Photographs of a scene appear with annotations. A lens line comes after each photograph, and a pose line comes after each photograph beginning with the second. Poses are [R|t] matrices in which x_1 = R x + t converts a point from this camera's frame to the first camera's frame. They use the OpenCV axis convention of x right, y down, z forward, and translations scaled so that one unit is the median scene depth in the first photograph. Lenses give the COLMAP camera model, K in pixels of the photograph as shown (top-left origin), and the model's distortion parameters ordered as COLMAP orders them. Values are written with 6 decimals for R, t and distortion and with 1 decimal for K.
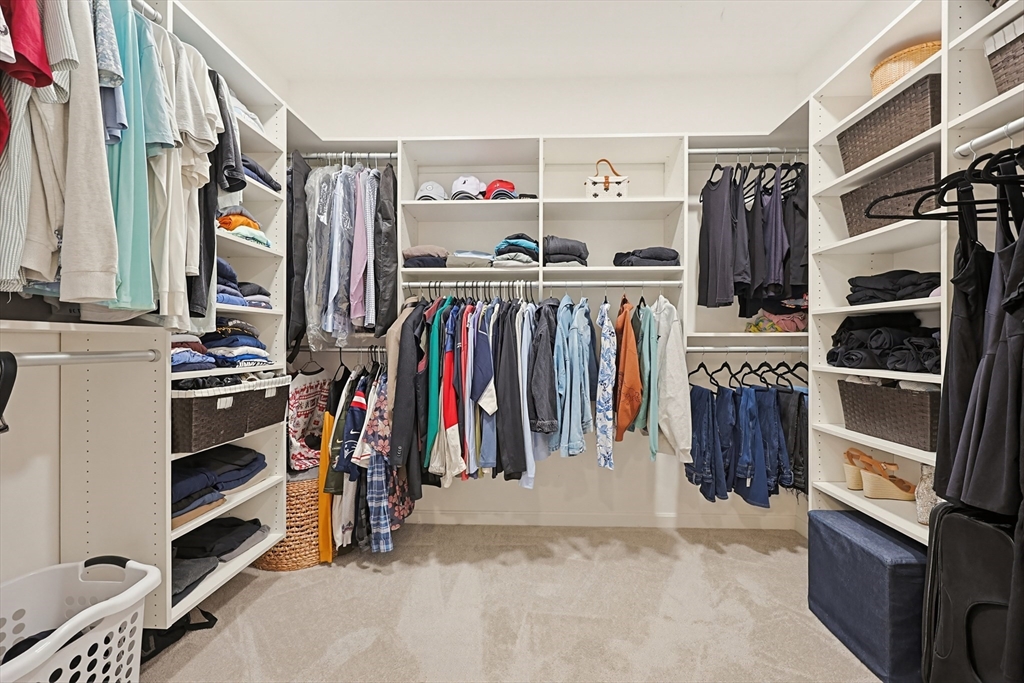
lens RADIAL K [[437.0, 0, 513.4], [0, 437.0, 342.0], [0, 0, 1]] dist [-0.001776, 0.000559]
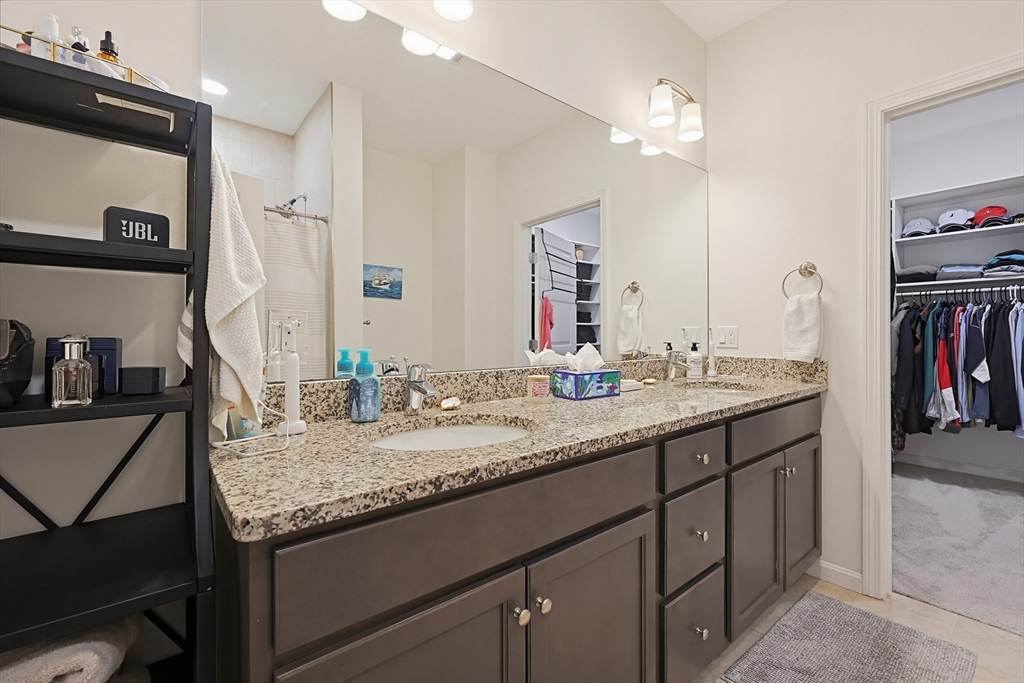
lens RADIAL K [[437.0, 0, 527.6], [0, 437.0, 332.5], [0, 0, 1]] dist [-0.001776, 0.000559]
pose [[0.676587, -0.002789, -0.736357, -0.007972], [-0.002171, 0.999981, -0.005782, 0.010045], [0.736360, 0.005511, 0.676568, -0.997330]]
